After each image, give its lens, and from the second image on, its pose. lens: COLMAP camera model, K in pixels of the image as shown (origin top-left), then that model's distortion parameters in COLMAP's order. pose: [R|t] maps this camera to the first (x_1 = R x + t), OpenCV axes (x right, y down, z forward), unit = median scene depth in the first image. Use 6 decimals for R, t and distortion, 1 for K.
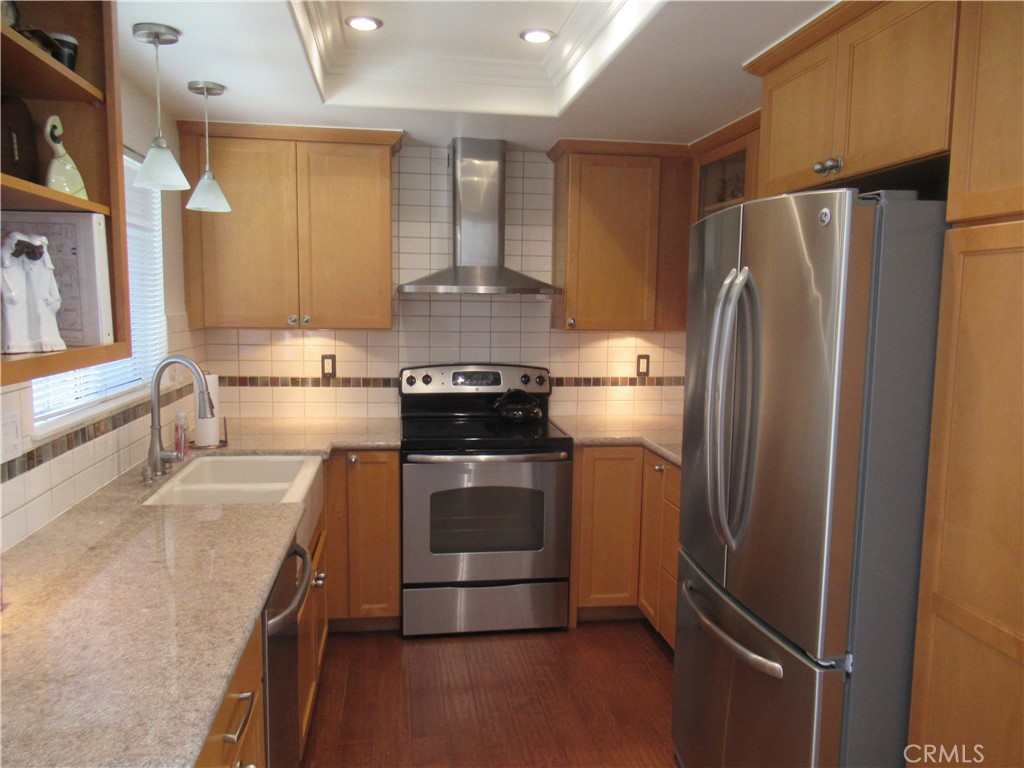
lens RADIAL K [[765.2, 0, 512.8], [0, 765.2, 388.6], [0, 0, 1]] dist [-0.007606, 0.003186]
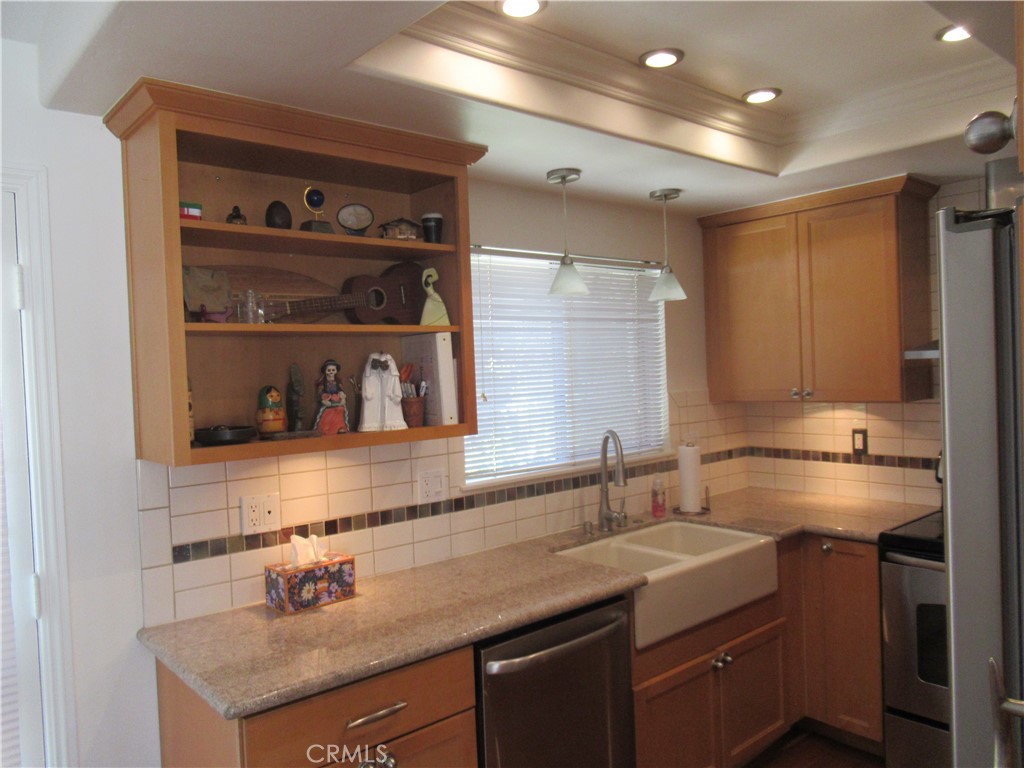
lens RADIAL K [[765.2, 0, 512.8], [0, 765.2, 381.8], [0, 0, 1]] dist [-0.007606, 0.003186]
pose [[0.530750, -0.024253, -0.847182, 0.357097], [-0.048029, 0.997123, -0.058635, -0.030735], [0.846167, 0.071809, 0.528058, 0.184677]]
